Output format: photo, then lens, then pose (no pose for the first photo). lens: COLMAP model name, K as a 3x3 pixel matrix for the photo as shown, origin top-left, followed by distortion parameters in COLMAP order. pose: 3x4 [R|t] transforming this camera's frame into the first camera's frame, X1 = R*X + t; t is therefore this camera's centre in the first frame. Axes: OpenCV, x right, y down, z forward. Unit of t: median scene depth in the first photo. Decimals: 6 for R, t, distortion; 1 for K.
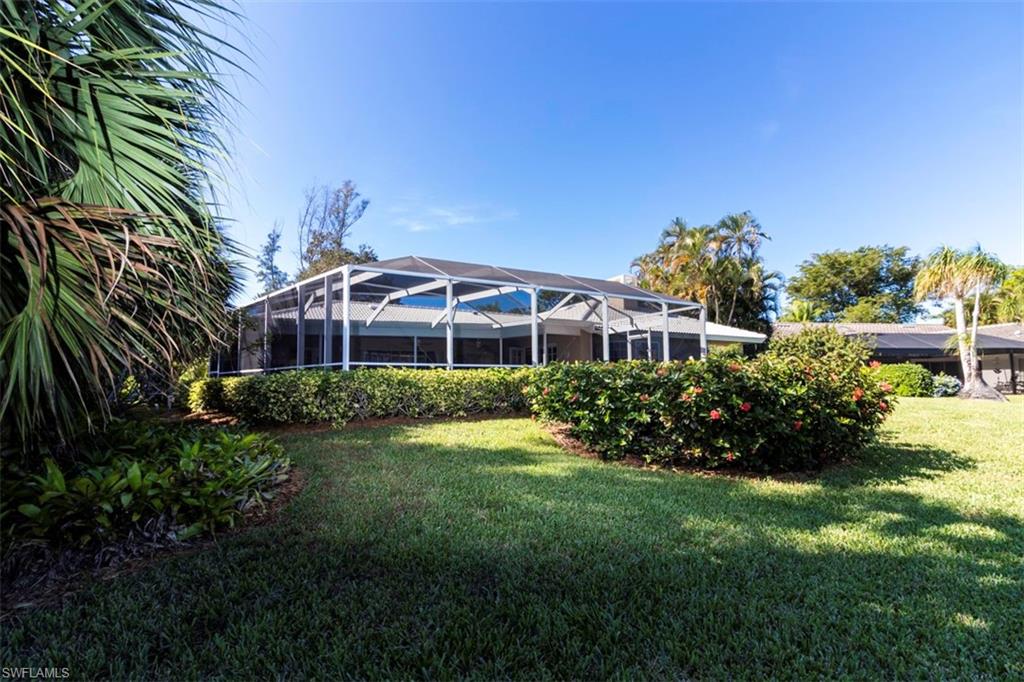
lens RADIAL K [[487.0, 0, 510.3], [0, 487.0, 318.5], [0, 0, 1]] dist [-0.035652, -0.000470]
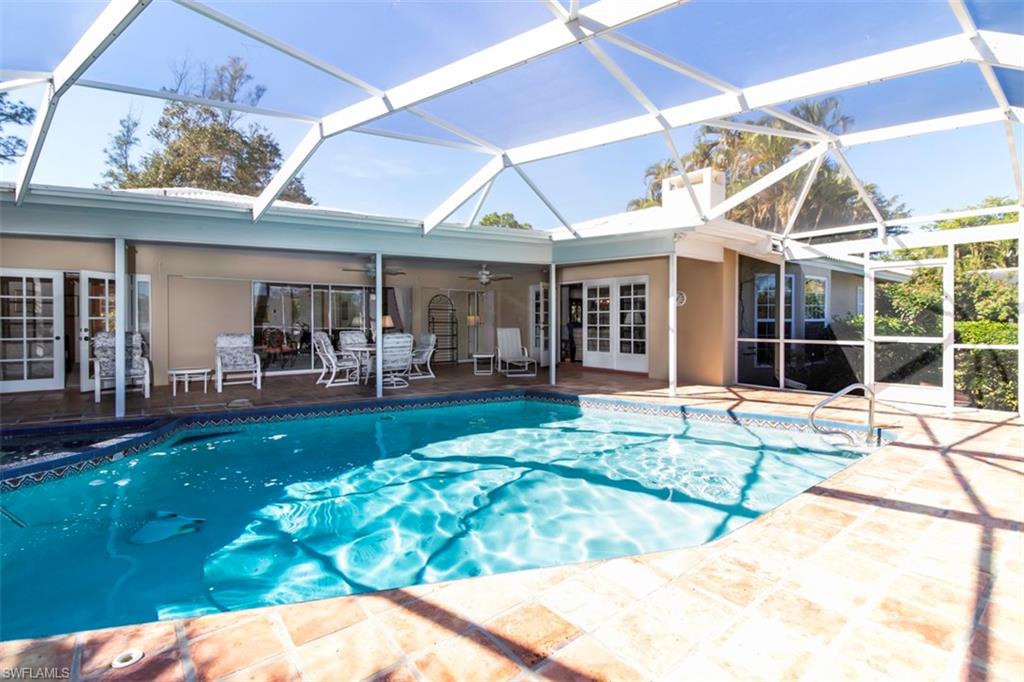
lens RADIAL K [[487.0, 0, 510.3], [0, 487.0, 318.5], [0, 0, 1]] dist [-0.035652, -0.000470]
pose [[0.984850, 0.002644, 0.173387, -0.043855], [-0.026369, 0.990540, 0.134670, 0.009125], [-0.171391, -0.137202, 0.975603, 0.157401]]
